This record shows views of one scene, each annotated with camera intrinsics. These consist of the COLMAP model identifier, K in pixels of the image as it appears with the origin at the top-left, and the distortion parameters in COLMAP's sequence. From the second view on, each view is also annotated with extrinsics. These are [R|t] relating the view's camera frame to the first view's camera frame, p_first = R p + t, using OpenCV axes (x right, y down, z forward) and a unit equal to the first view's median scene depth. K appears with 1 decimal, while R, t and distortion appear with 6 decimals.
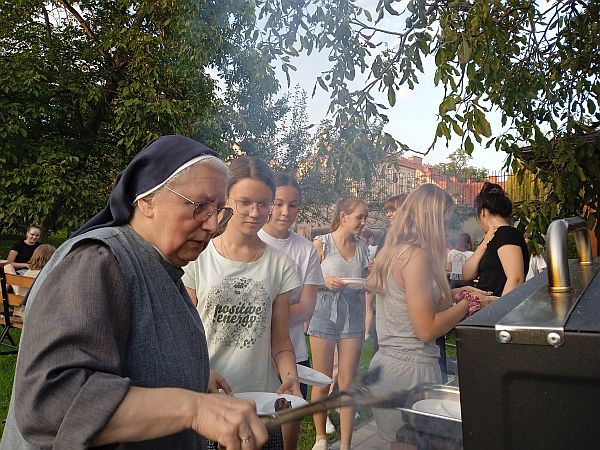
lens RADIAL K [[490.3, 0, 300.0], [0, 490.3, 225.0], [0, 0, 1]] dist [0.079970, -0.152622]
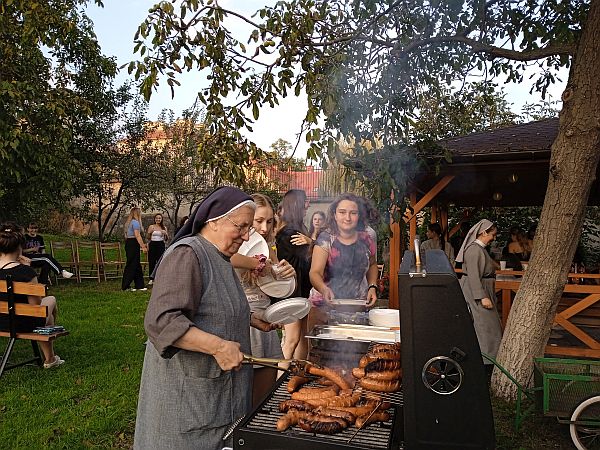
lens RADIAL K [[490.3, 0, 300.0], [0, 490.3, 225.0], [0, 0, 1]] dist [0.079970, -0.152622]
pose [[0.936971, -0.001491, 0.349405, -0.143206], [-0.009770, 0.999488, 0.030465, -0.022476], [-0.349272, -0.031959, 0.936476, -0.186964]]
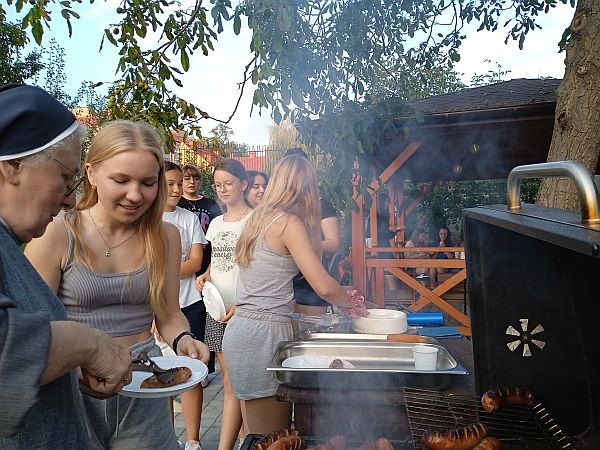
lens RADIAL K [[490.3, 0, 300.0], [0, 490.3, 225.0], [0, 0, 1]] dist [0.079970, -0.152622]
pose [[0.890938, -0.046922, 0.451694, -0.068307], [0.023080, 0.998041, 0.058152, 0.007392], [-0.453538, -0.041385, 0.890276, 0.033271]]
